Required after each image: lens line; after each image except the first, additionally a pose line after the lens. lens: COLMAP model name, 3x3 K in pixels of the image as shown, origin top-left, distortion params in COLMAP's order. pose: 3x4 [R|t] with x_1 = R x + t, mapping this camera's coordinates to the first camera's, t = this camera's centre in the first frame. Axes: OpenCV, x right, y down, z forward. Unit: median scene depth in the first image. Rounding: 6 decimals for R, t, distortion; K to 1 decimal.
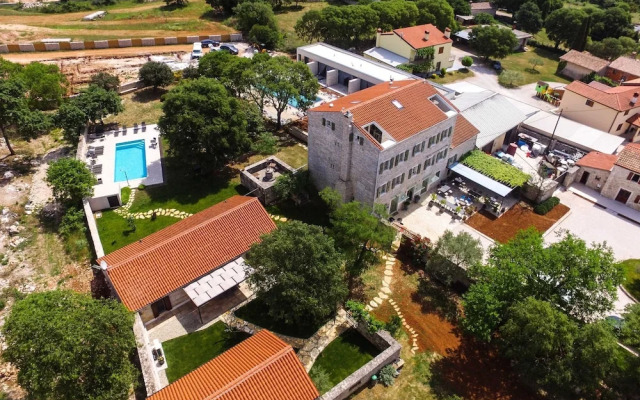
lens RADIAL K [[428.9, 0, 311.9], [0, 428.9, 186.4], [0, 0, 1]] dist [-0.134063, 0.094168]
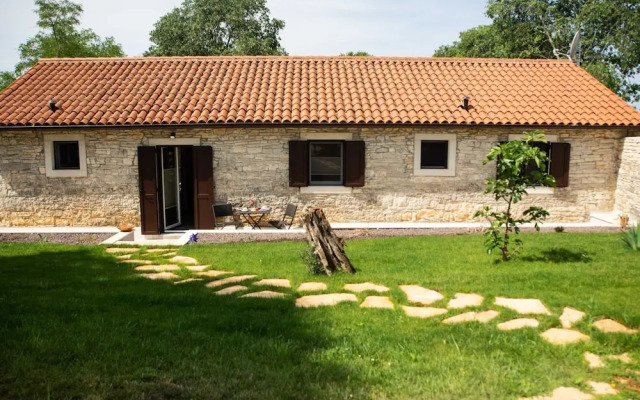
lens RADIAL K [[530.5, 0, 307.0], [0, 530.5, 201.9], [0, 0, 1]] dist [-0.093152, 0.110321]
pose [[-0.749458, -0.103896, 0.653848, -0.456512], [0.378464, 0.743095, 0.551883, -0.023413], [-0.543210, 0.661072, -0.517597, 1.048028]]
